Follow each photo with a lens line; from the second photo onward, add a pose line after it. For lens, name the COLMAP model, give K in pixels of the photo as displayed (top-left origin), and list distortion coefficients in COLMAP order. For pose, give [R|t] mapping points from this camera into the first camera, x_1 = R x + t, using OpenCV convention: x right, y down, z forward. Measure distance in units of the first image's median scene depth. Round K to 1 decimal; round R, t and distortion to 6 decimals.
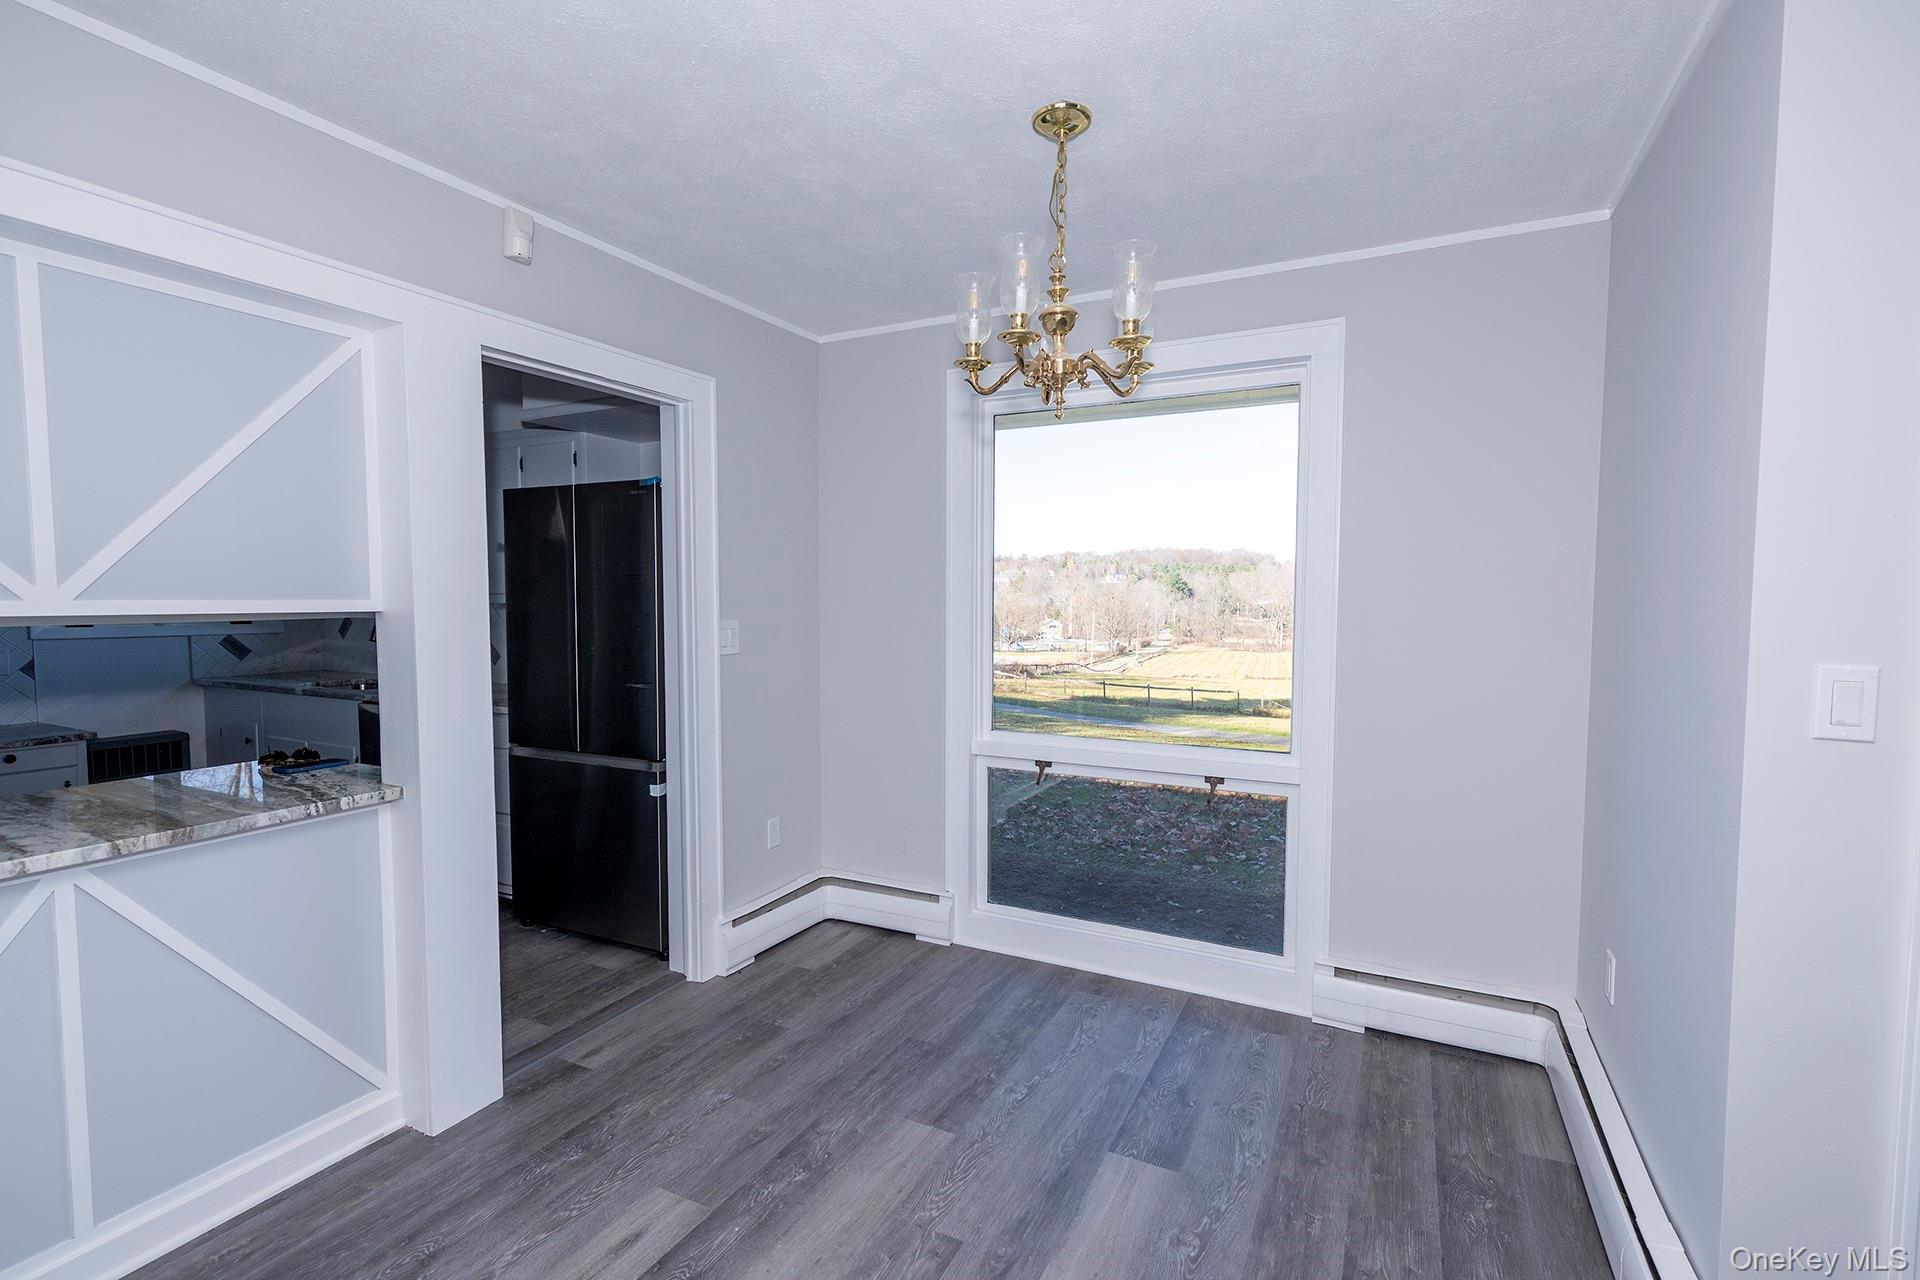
lens RADIAL K [[868.6, 0, 956.8], [0, 868.6, 650.1], [0, 0, 1]] dist [0.005780, 0.000792]
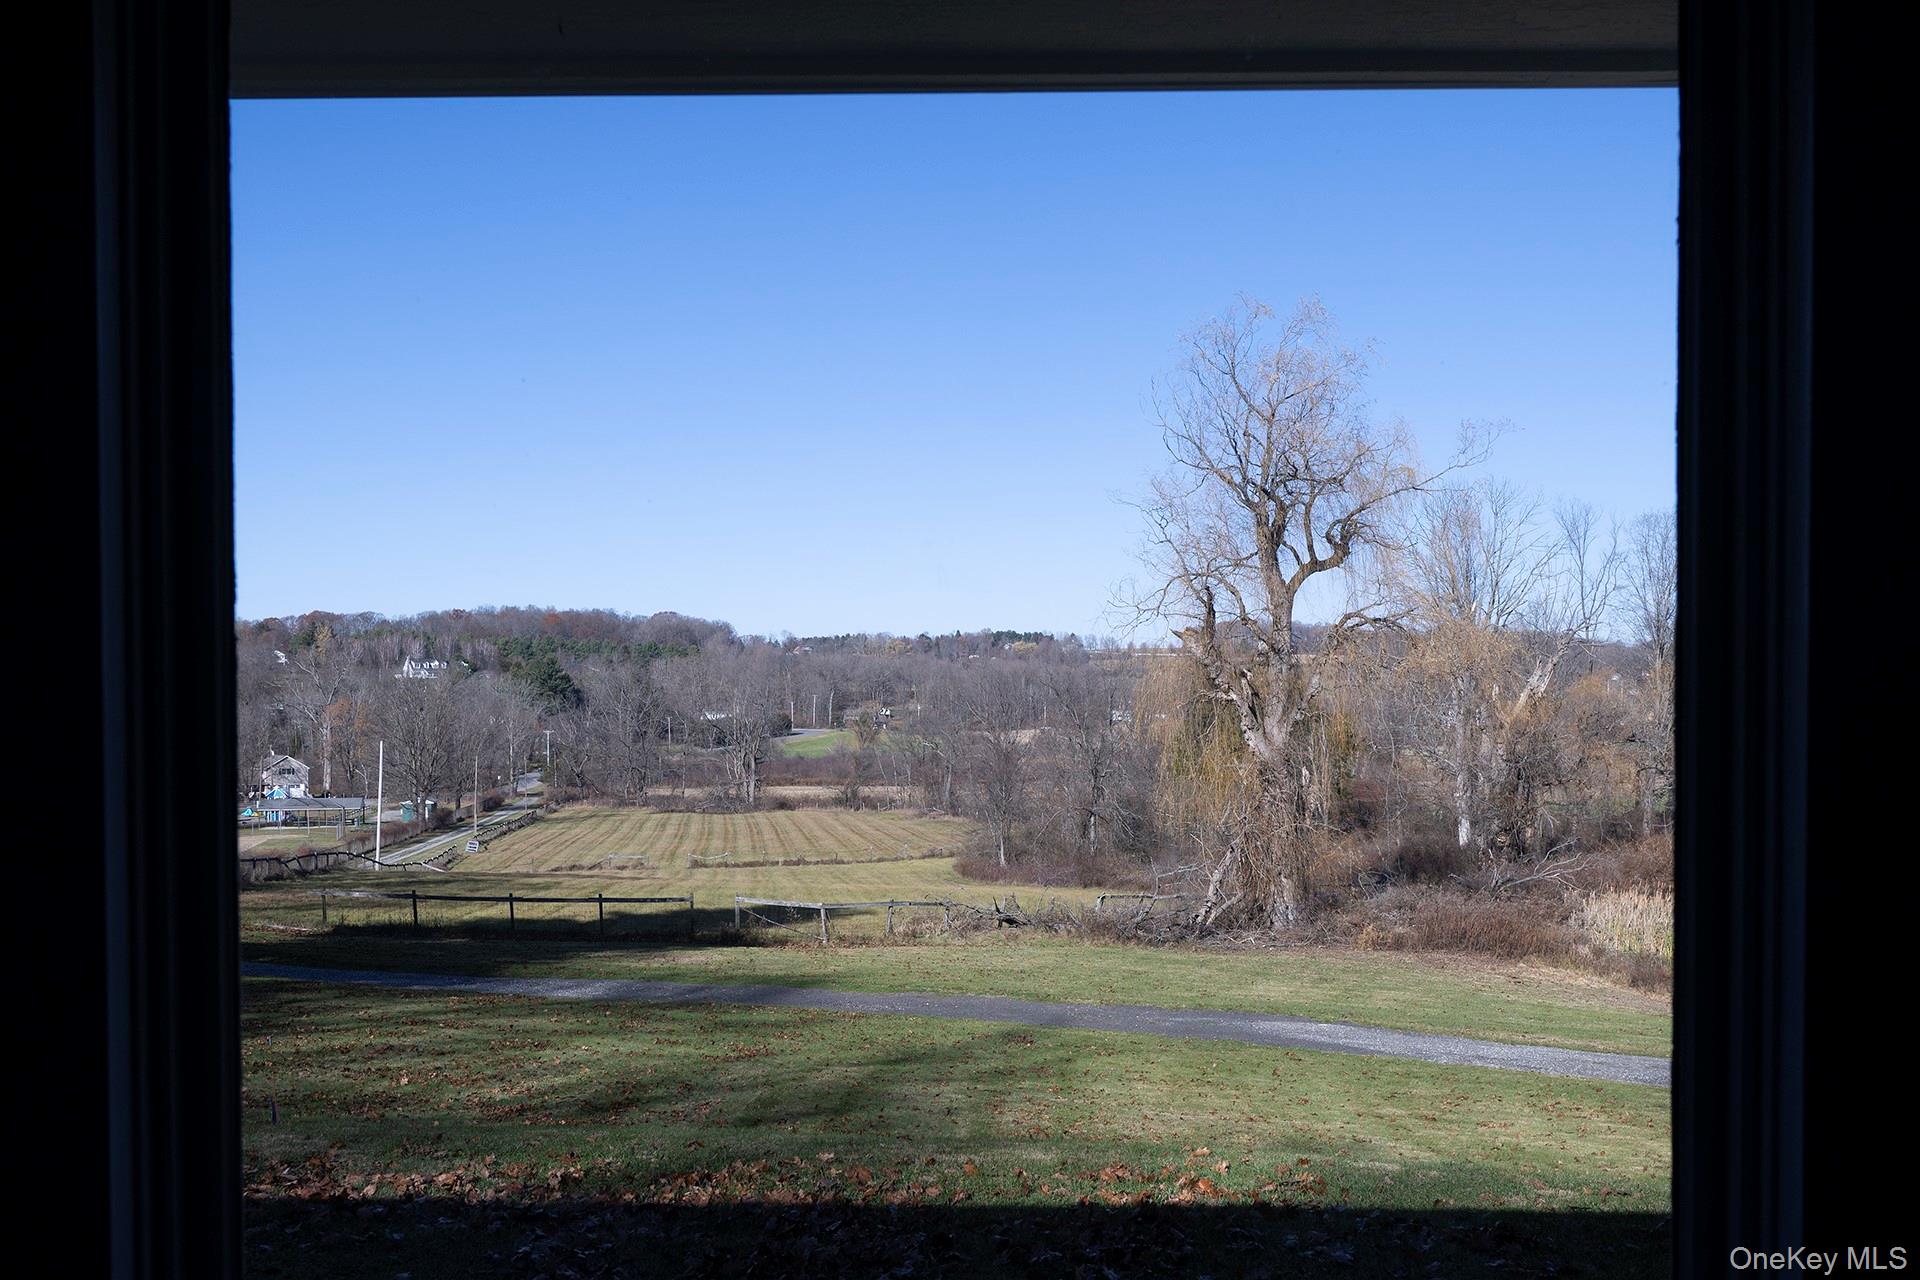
lens RADIAL K [[1755.8, 0, 934.8], [0, 1755.8, 753.9], [0, 0, 1]] dist [0.004576, 0.000000]
pose [[0.894102, -0.016970, 0.447542, 0.001606], [0.032094, 0.999141, -0.026232, -0.068230], [-0.446712, 0.037817, 0.893878, 0.631956]]
